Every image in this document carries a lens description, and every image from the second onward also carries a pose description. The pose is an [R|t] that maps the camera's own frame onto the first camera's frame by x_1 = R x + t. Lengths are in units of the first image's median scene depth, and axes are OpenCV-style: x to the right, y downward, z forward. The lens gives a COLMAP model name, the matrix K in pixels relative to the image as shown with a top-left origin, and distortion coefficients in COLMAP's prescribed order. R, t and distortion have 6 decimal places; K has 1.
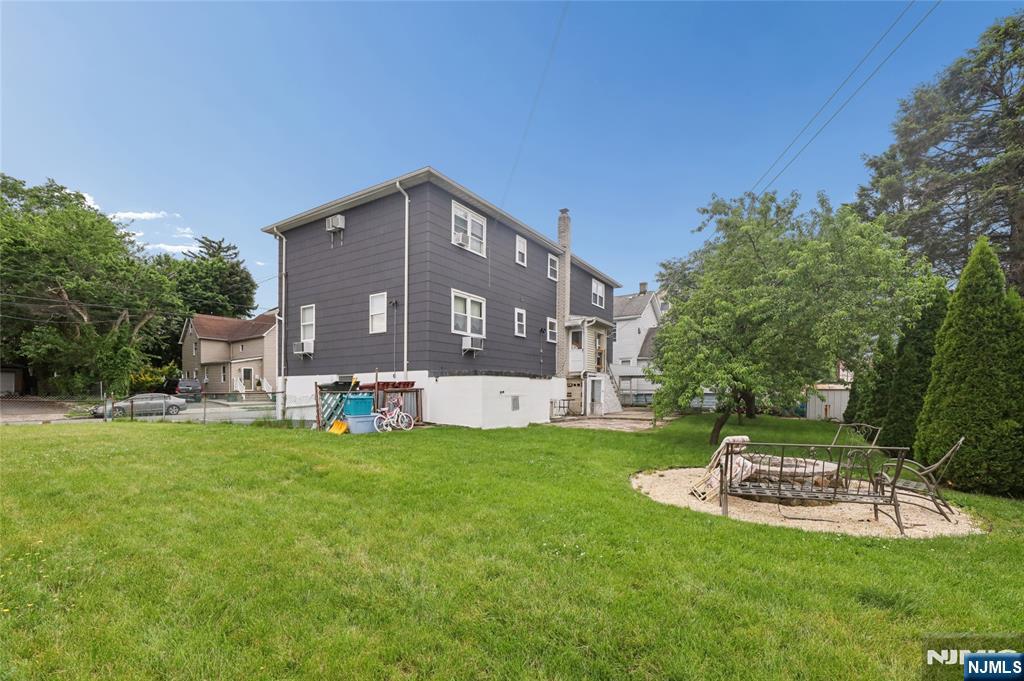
lens RADIAL K [[420.7, 0, 503.8], [0, 420.7, 341.6], [0, 0, 1]] dist [-0.000937, -0.000349]
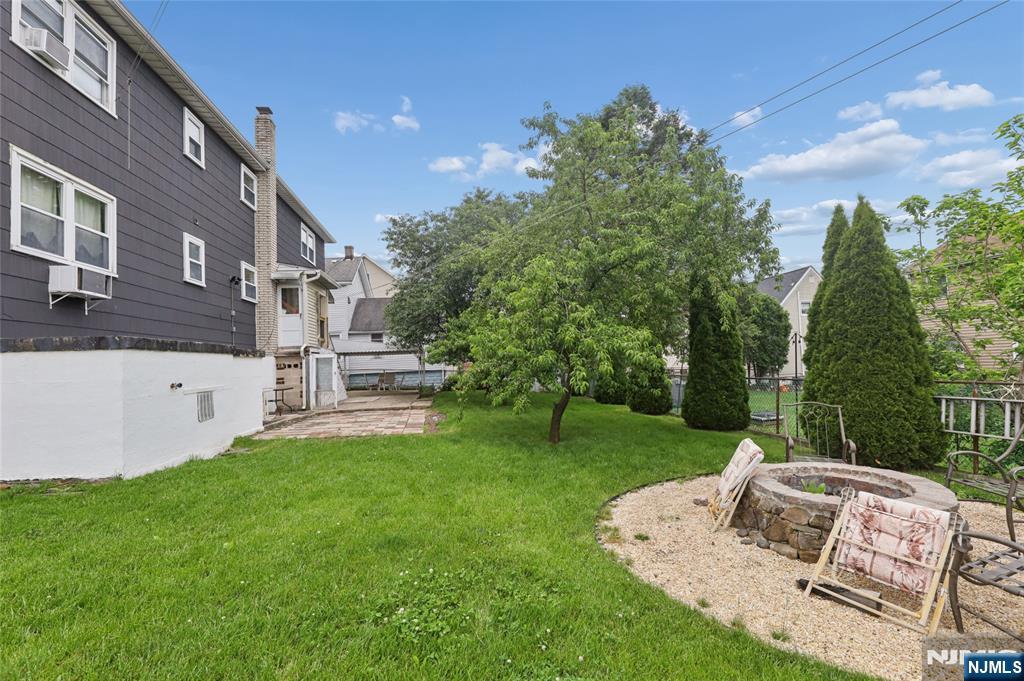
lens RADIAL K [[420.7, 0, 503.8], [0, 420.7, 341.6], [0, 0, 1]] dist [-0.000937, -0.000349]
pose [[0.737012, 0.006741, 0.675846, -0.036159], [-0.040327, 0.998607, 0.034017, 0.028607], [-0.674676, -0.052326, 0.736257, 0.289411]]
